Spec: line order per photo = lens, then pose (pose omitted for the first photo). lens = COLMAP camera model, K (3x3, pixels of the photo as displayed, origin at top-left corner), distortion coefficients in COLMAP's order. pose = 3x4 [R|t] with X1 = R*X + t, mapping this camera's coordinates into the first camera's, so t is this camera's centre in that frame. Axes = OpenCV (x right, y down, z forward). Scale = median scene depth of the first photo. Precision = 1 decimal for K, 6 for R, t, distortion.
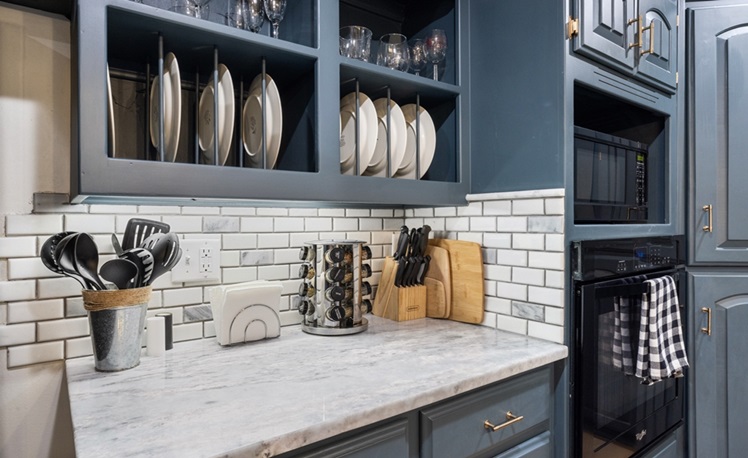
lens RADIAL K [[442.9, 0, 374.0], [0, 442.9, 229.0], [0, 0, 1]] dist [-0.004358, -0.001000]
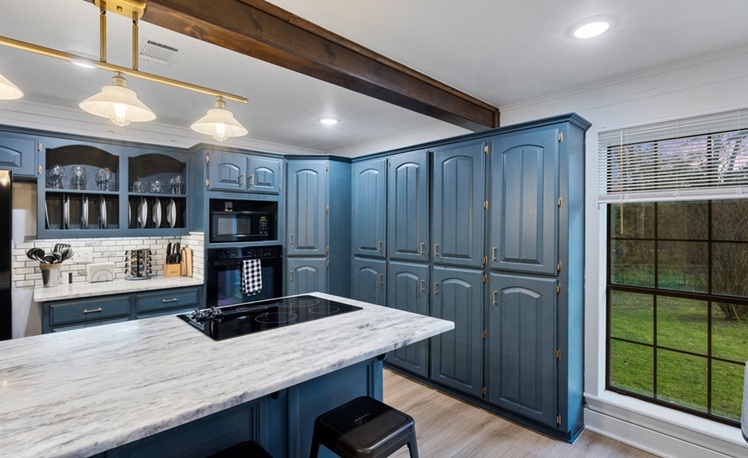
lens RADIAL K [[359.8, 0, 372.8], [0, 359.8, 223.0], [0, 0, 1]] dist [-0.002269, -0.000435]
pose [[0.993830, -0.000141, 0.110918, 1.420778], [0.001876, 0.999877, -0.015541, -0.121828], [-0.110903, 0.015653, 0.993708, -1.831361]]
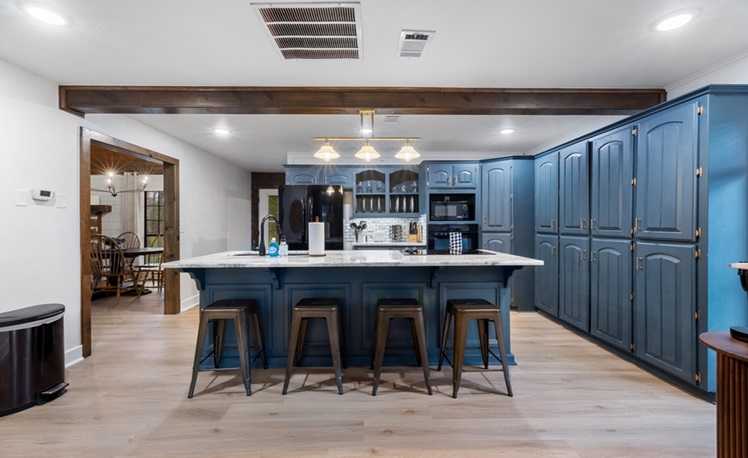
lens RADIAL K [[312.1, 0, 372.2], [0, 312.1, 225.1], [0, 0, 1]] dist [0.011853, -0.000319]
pose [[0.815027, 0.001174, -0.579421, 2.168225], [-0.002939, 0.999993, -0.002107, 0.048589], [0.579415, 0.003420, 0.815025, -2.561207]]
